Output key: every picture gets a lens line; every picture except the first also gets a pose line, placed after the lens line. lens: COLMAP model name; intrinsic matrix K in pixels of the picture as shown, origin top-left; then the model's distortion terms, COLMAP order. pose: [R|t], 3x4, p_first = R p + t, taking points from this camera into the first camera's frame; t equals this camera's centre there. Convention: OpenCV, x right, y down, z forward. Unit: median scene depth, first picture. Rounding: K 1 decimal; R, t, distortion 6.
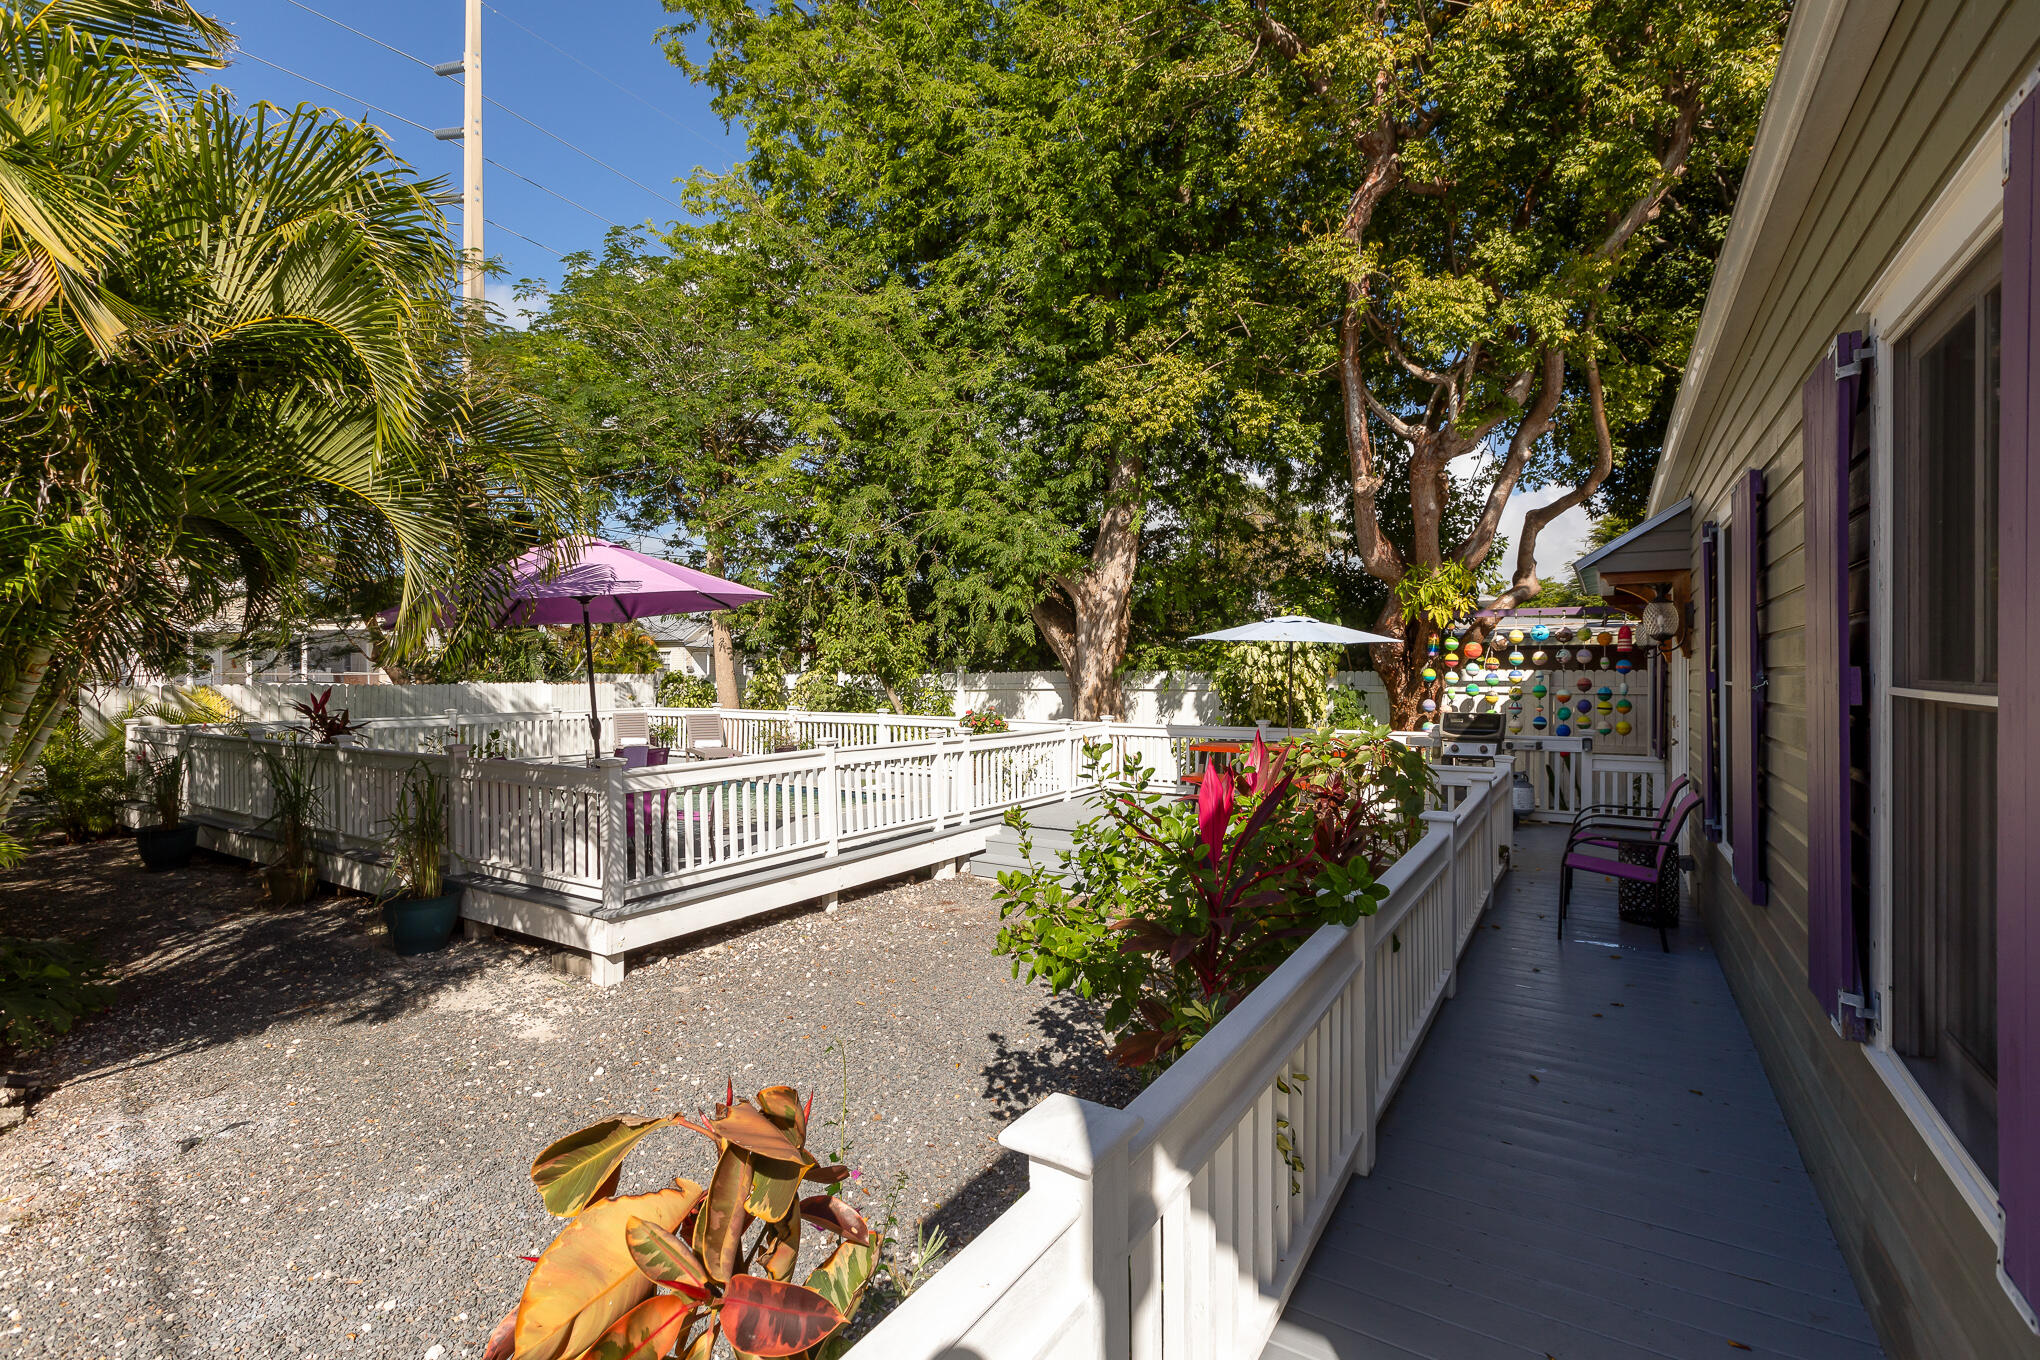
lens RADIAL K [[932.9, 0, 1014.3], [0, 932.9, 676.8], [0, 0, 1]] dist [0.001007, 0.000745]
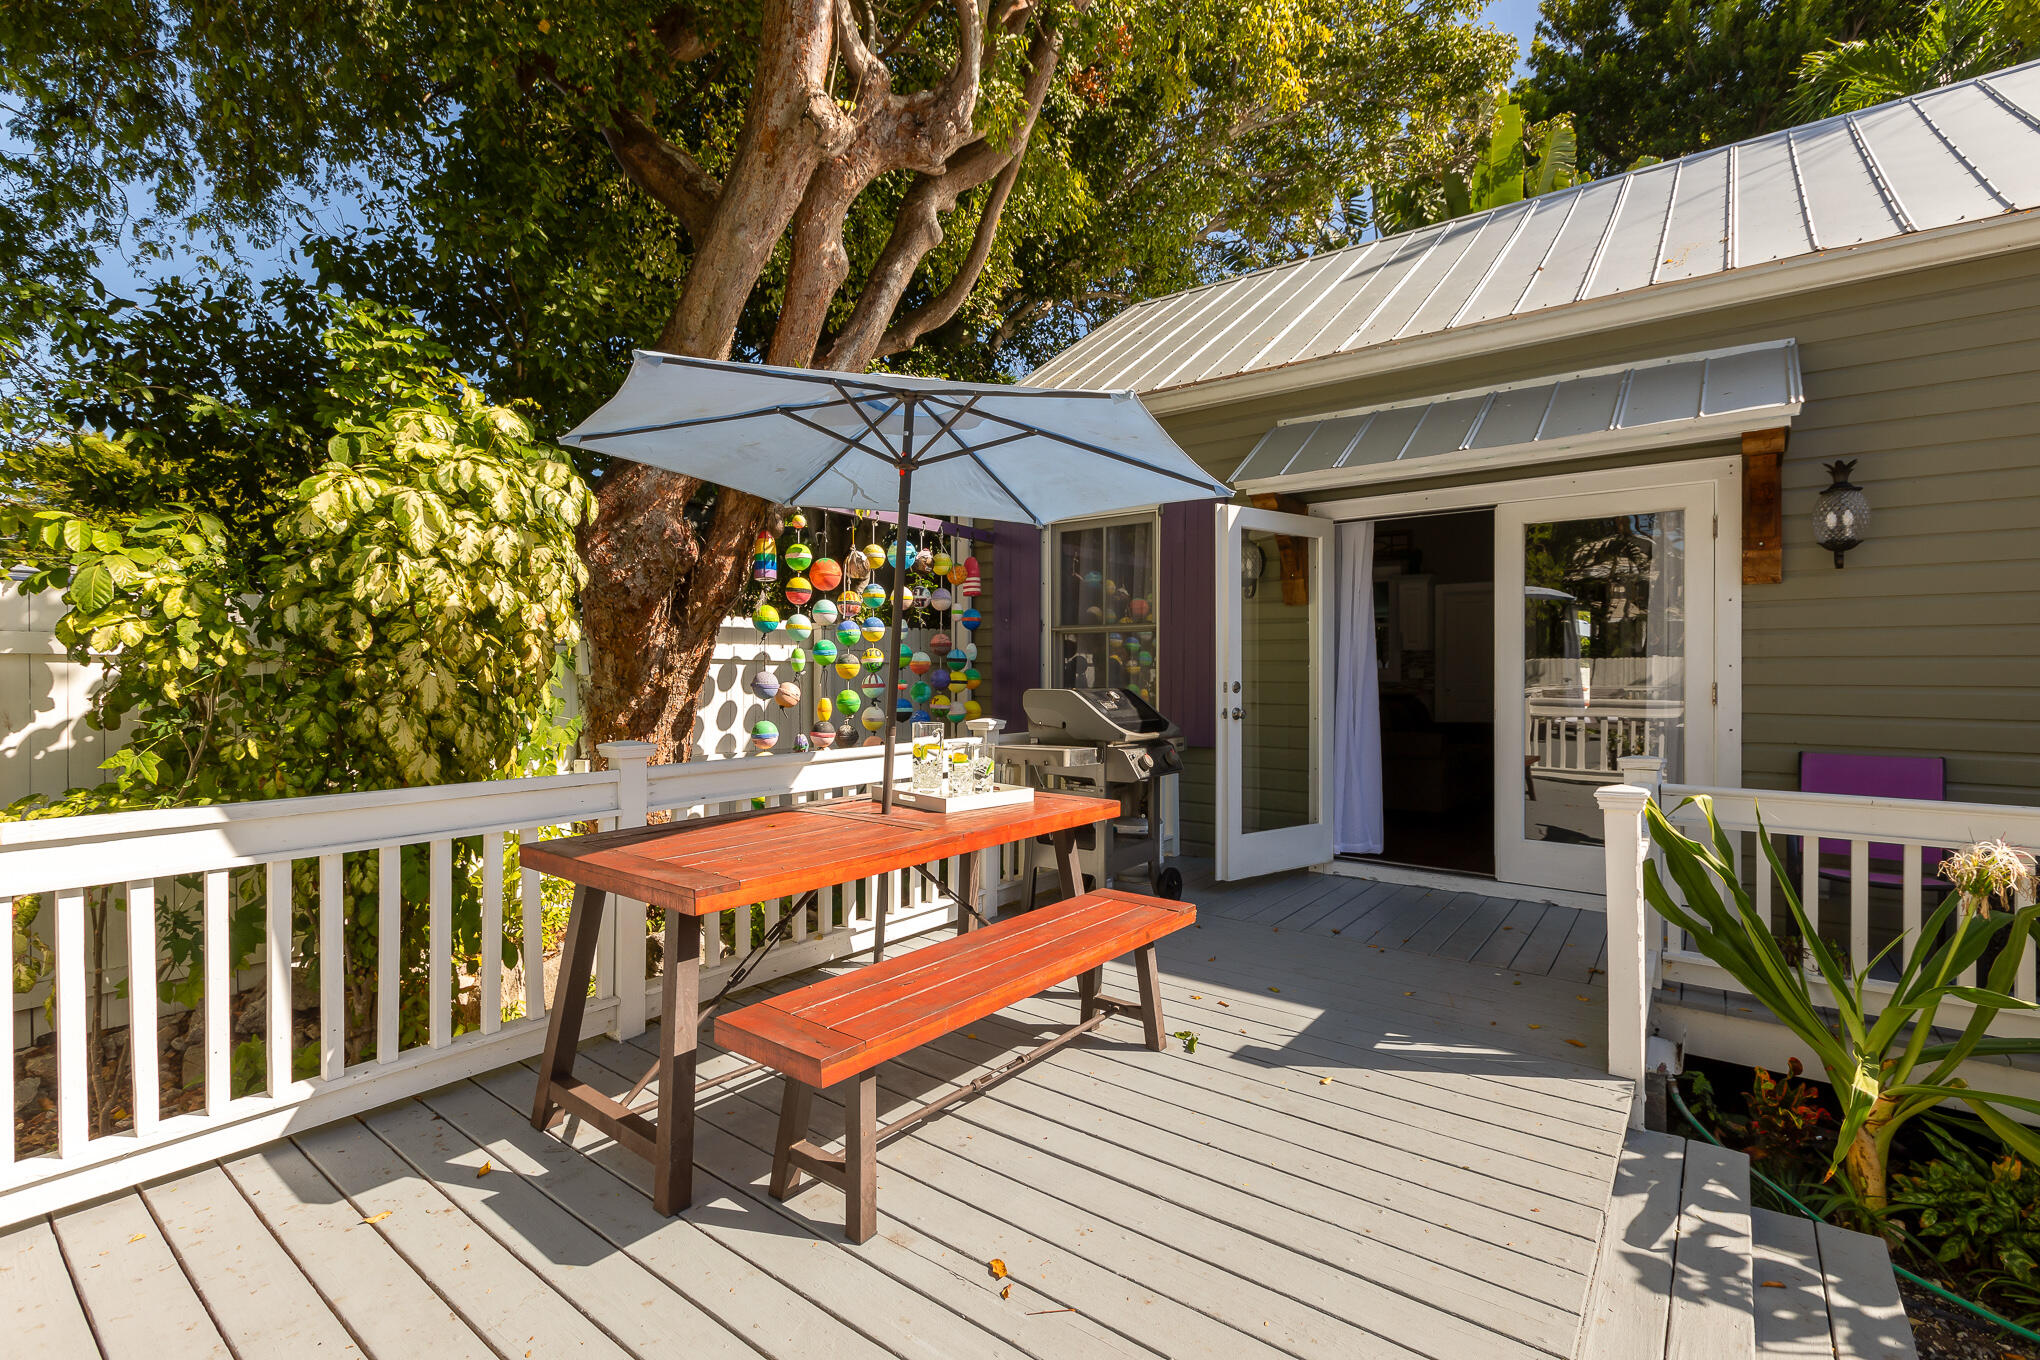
lens RADIAL K [[932.9, 0, 1014.3], [0, 932.9, 676.8], [0, 0, 1]] dist [0.001007, 0.000745]
pose [[0.107821, -0.005403, 0.994156, -0.001044], [-0.002099, 0.999982, 0.005663, 0.023159], [-0.994168, -0.002698, 0.107807, 0.820529]]
